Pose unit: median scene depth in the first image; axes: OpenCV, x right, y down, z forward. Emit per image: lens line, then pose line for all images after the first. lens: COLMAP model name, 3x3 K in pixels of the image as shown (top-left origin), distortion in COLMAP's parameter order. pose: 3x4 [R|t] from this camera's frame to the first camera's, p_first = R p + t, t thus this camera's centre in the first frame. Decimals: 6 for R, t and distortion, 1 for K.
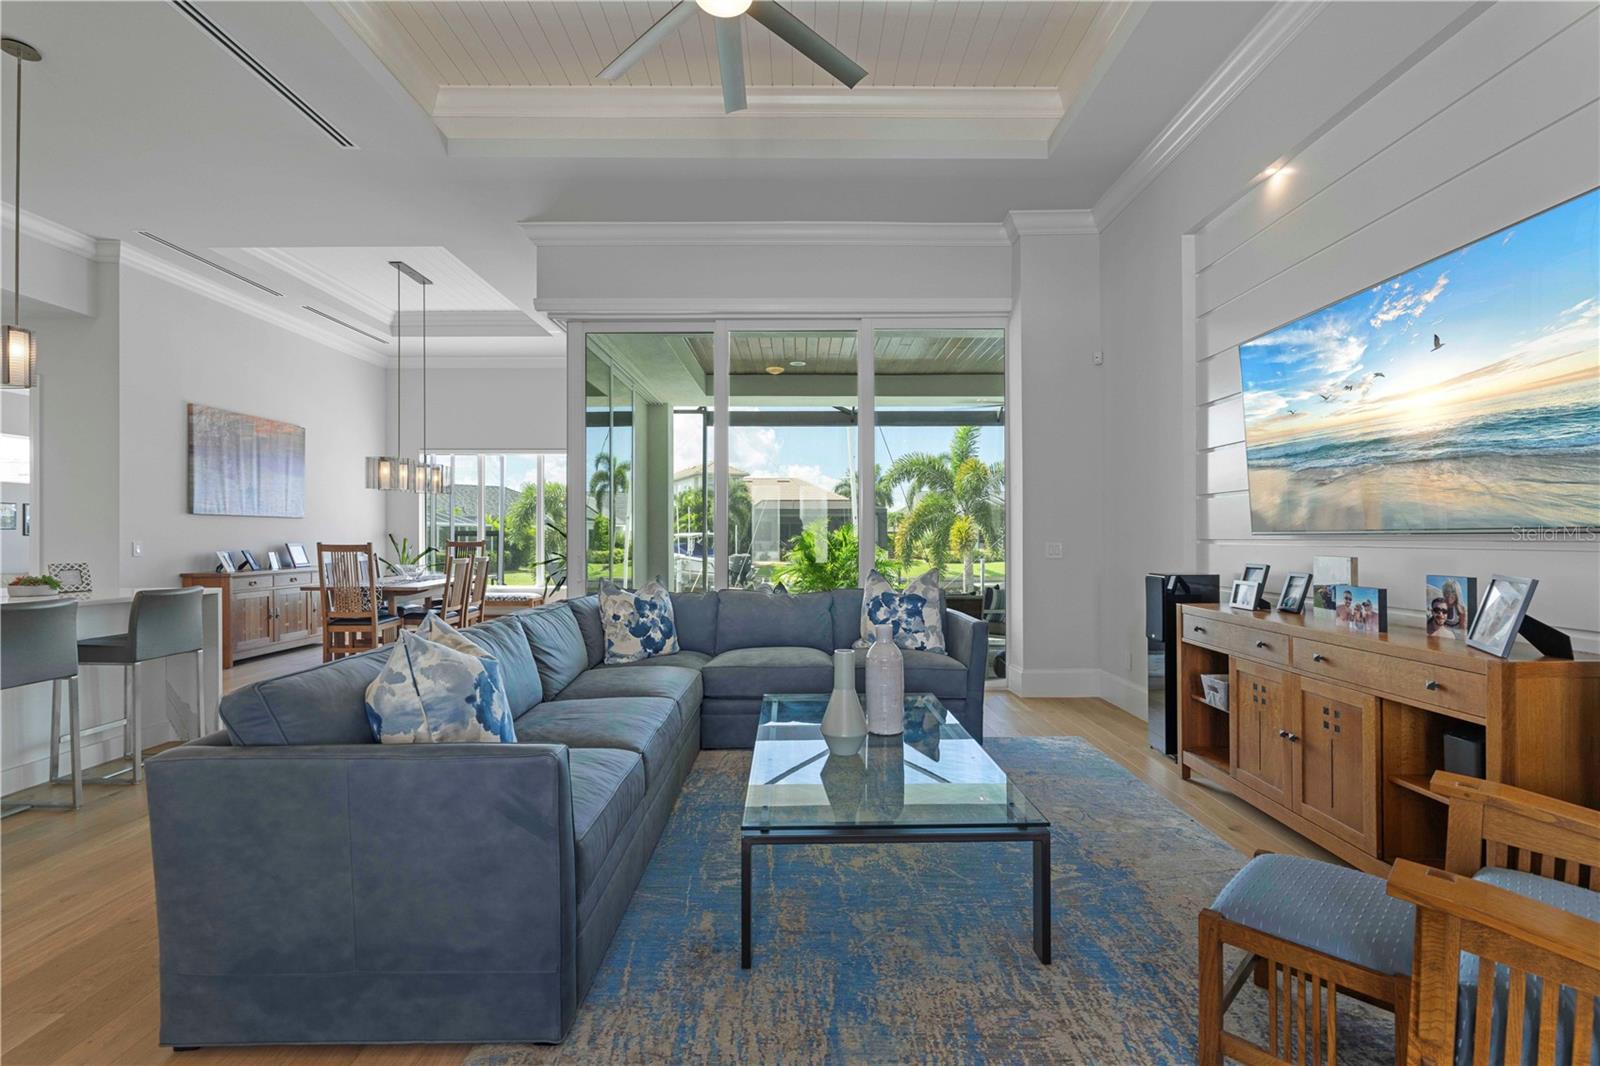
lens RADIAL K [[722.4, 0, 804.4], [0, 722.4, 530.0], [0, 0, 1]] dist [-0.005644, 0.000751]
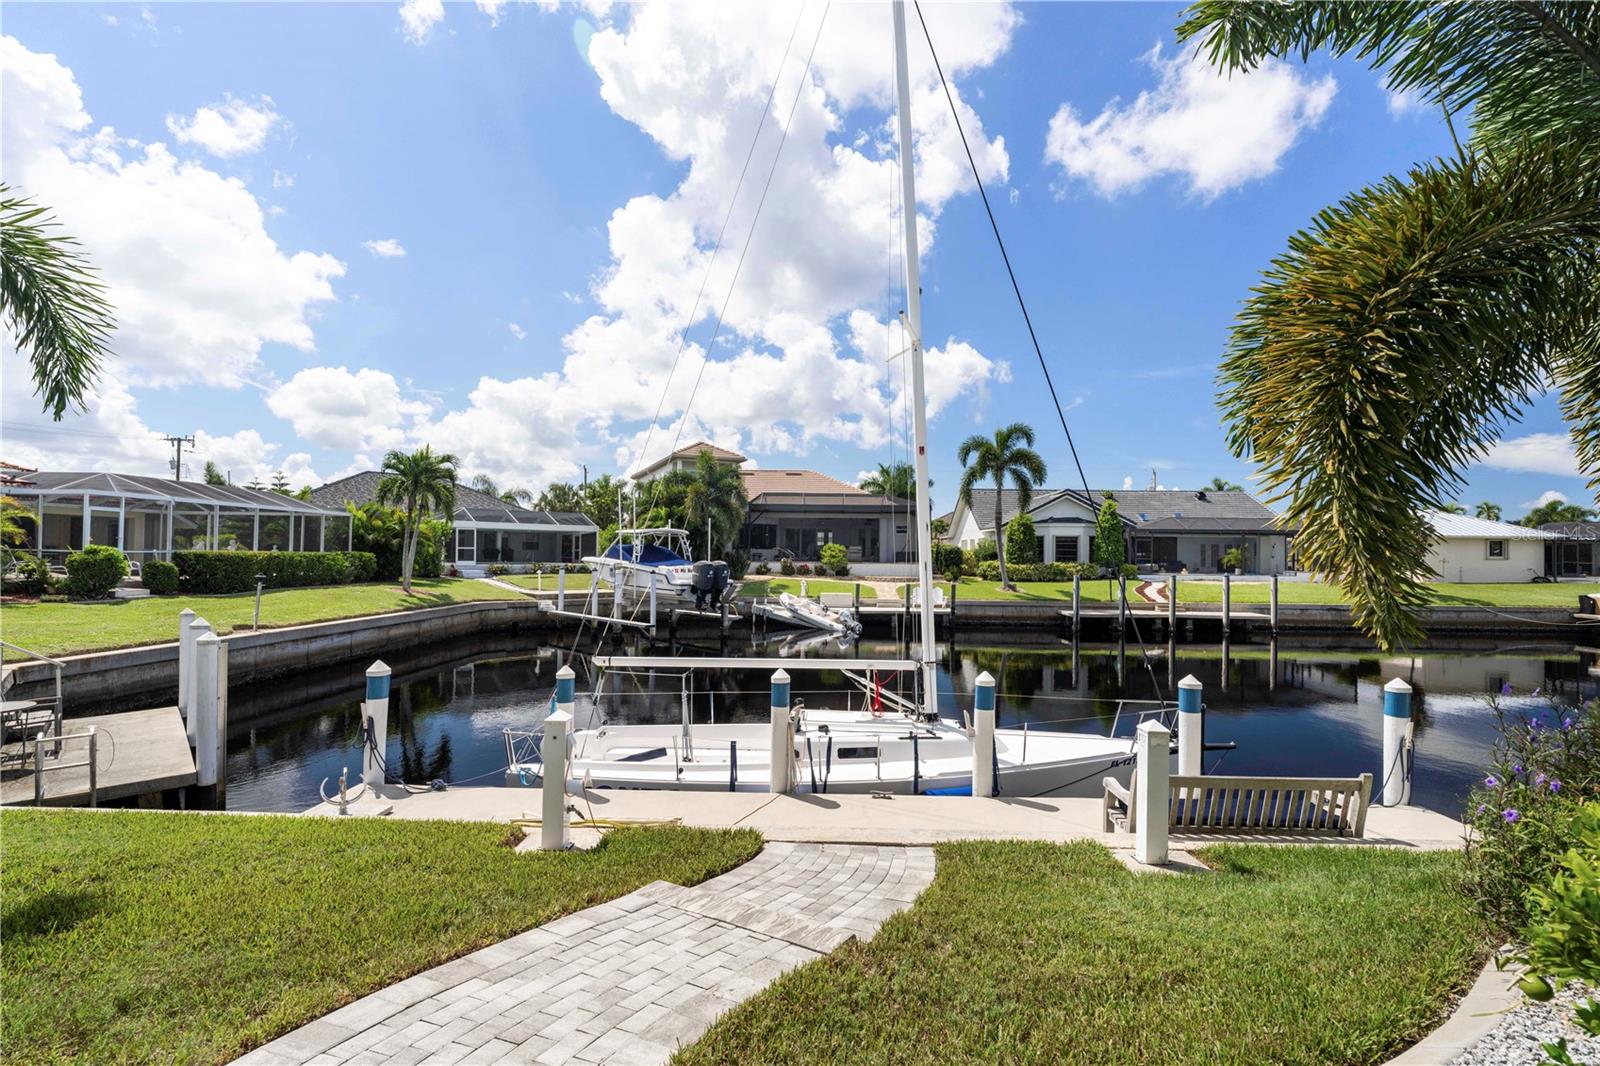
lens RADIAL K [[722.3, 0, 802.7], [0, 722.3, 551.2], [0, 0, 1]] dist [-0.004266, -0.000014]
pose [[0.999366, 0.011853, -0.033560, 0.162323], [-0.011758, 0.999926, 0.003037, 0.252585], [0.033593, -0.002641, 0.999432, 4.236742]]
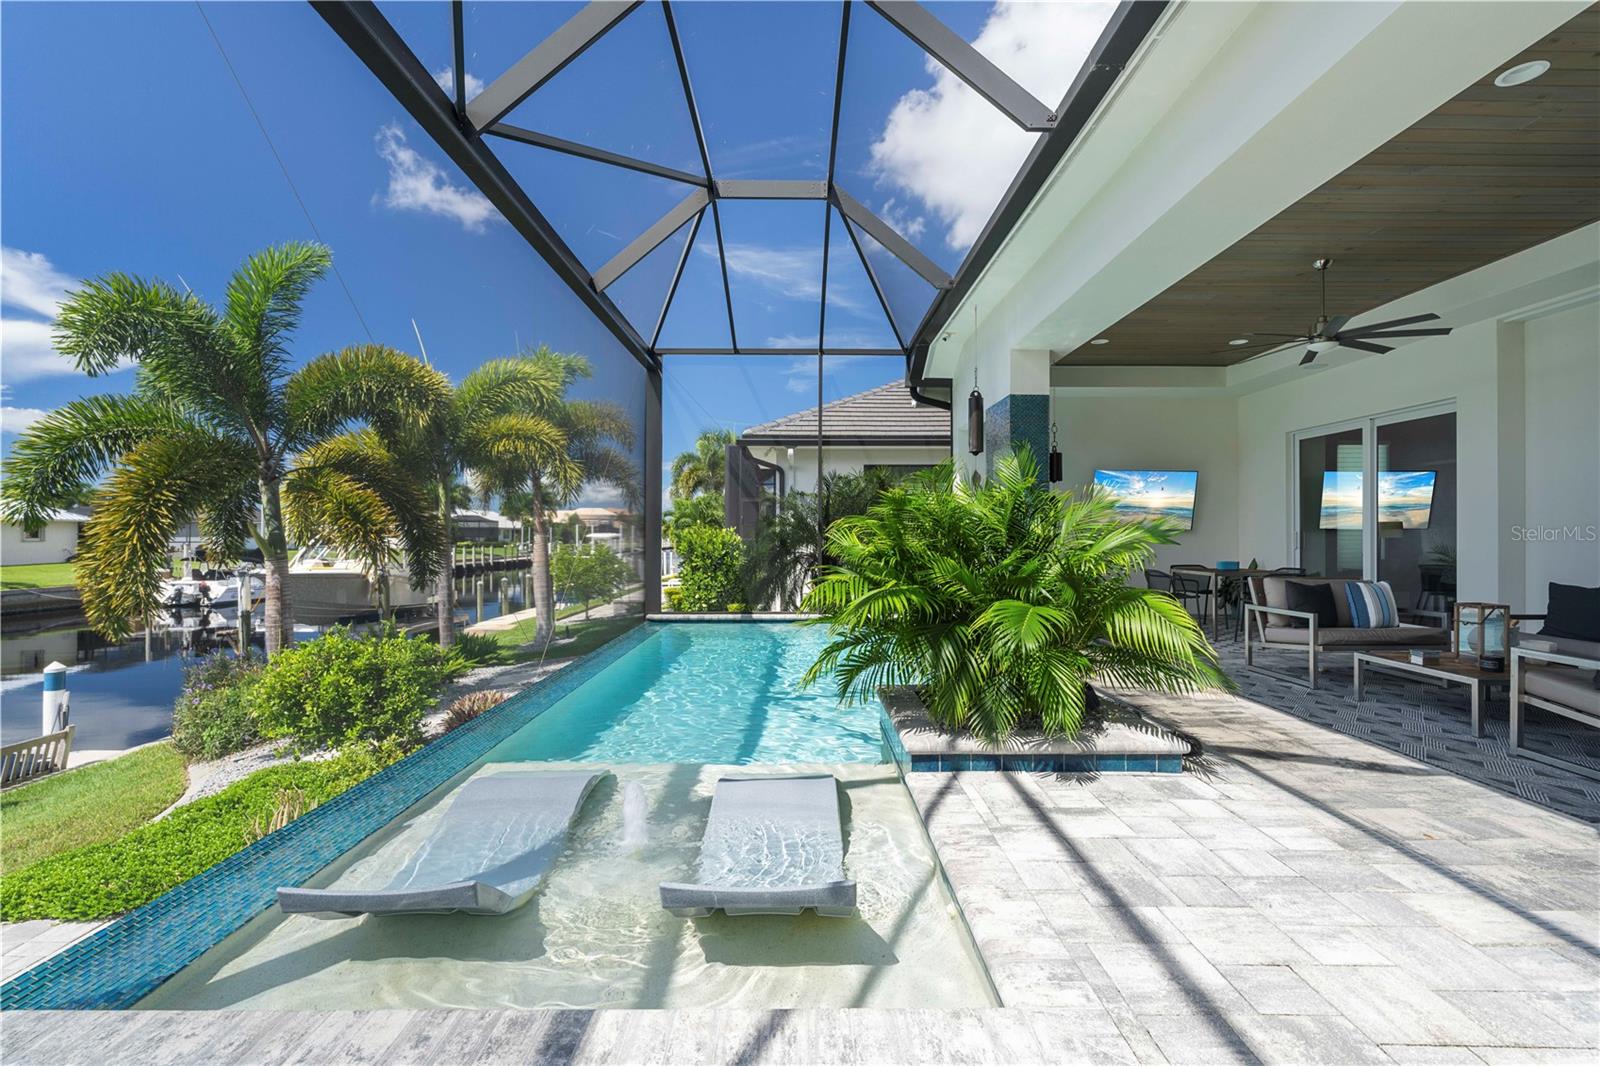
lens RADIAL K [[718.7, 0, 802.9], [0, 718.7, 532.9], [0, 0, 1]] dist [-0.003792, 0.000579]
pose [[-0.007591, 0.005982, 0.999953, -1.025082], [-0.010500, 0.999927, -0.006062, 0.089742], [-0.999916, -0.010545, -0.007528, 3.472954]]
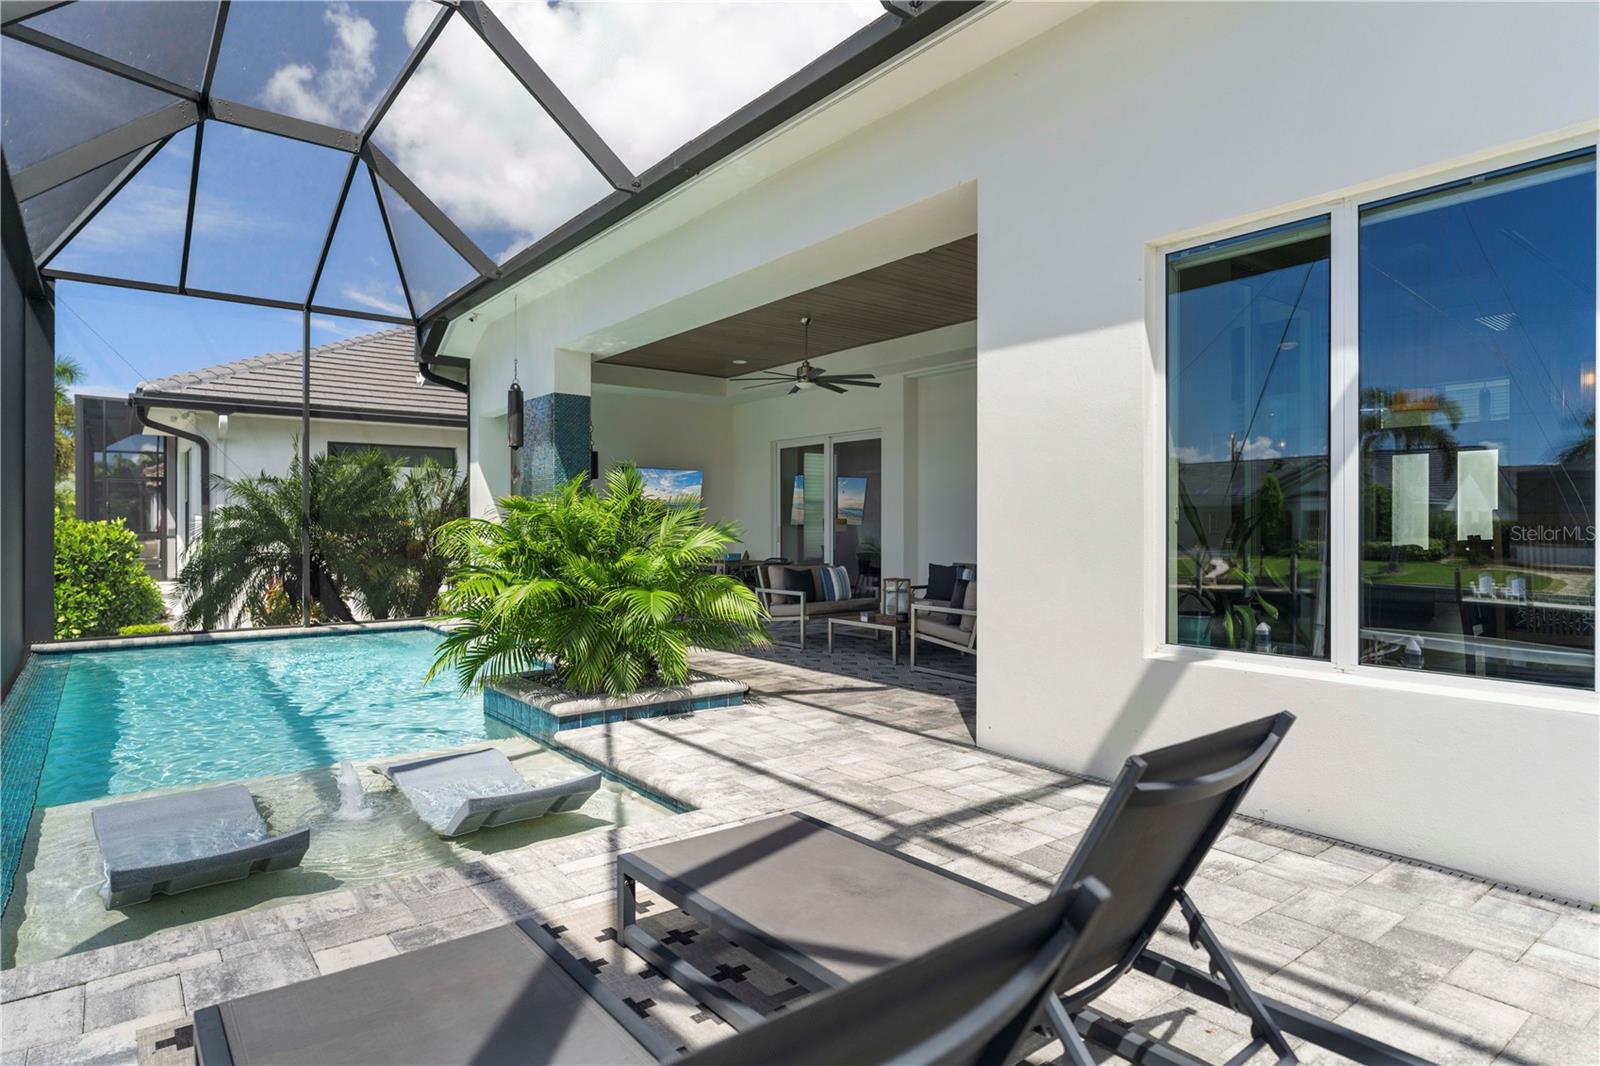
lens RADIAL K [[887.9, 0, 798.2], [0, 887.9, 526.8], [0, 0, 1]] dist [0.000793, 0.000941]
pose [[-0.615821, 0.001256, 0.787885, -1.456719], [-0.005961, 0.999963, -0.006254, 0.074179], [-0.787863, -0.008548, -0.615791, 3.915432]]
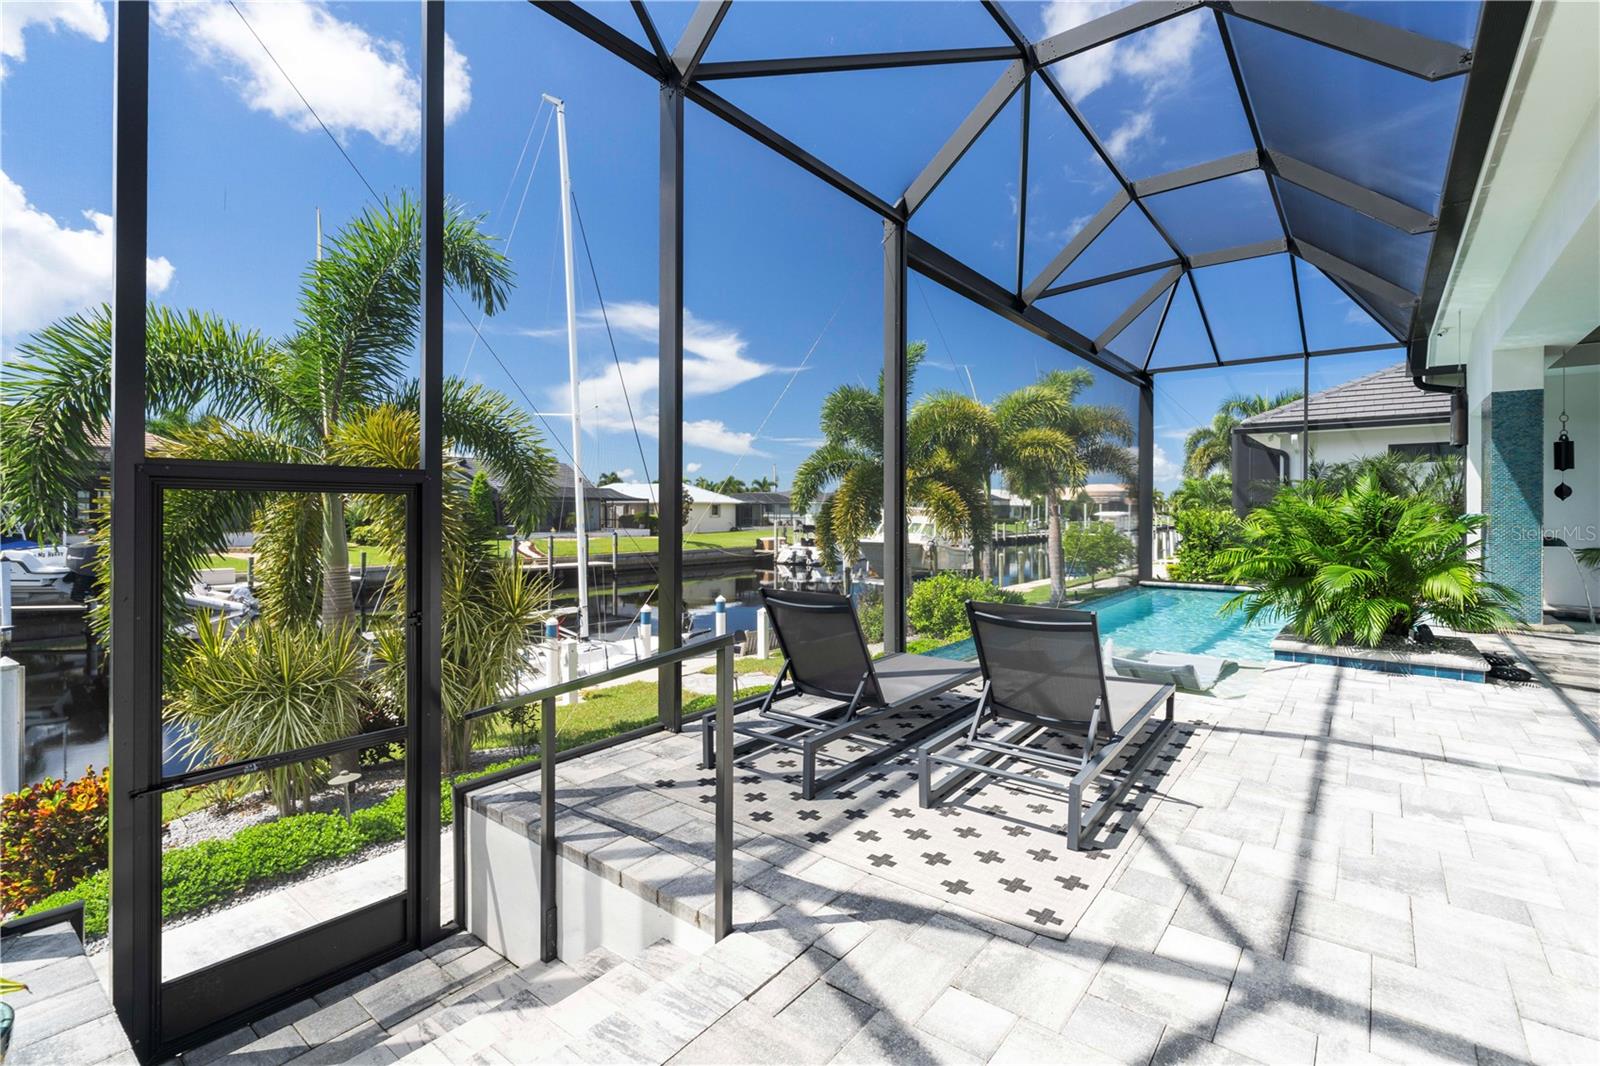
lens RADIAL K [[728.6, 0, 796.5], [0, 728.6, 514.9], [0, 0, 1]] dist [-0.004253, 0.000657]
pose [[0.625342, -0.000803, 0.780350, -2.130076], [-0.009357, 0.999920, 0.008527, 0.054156], [-0.780295, -0.012634, 0.625284, 3.122118]]
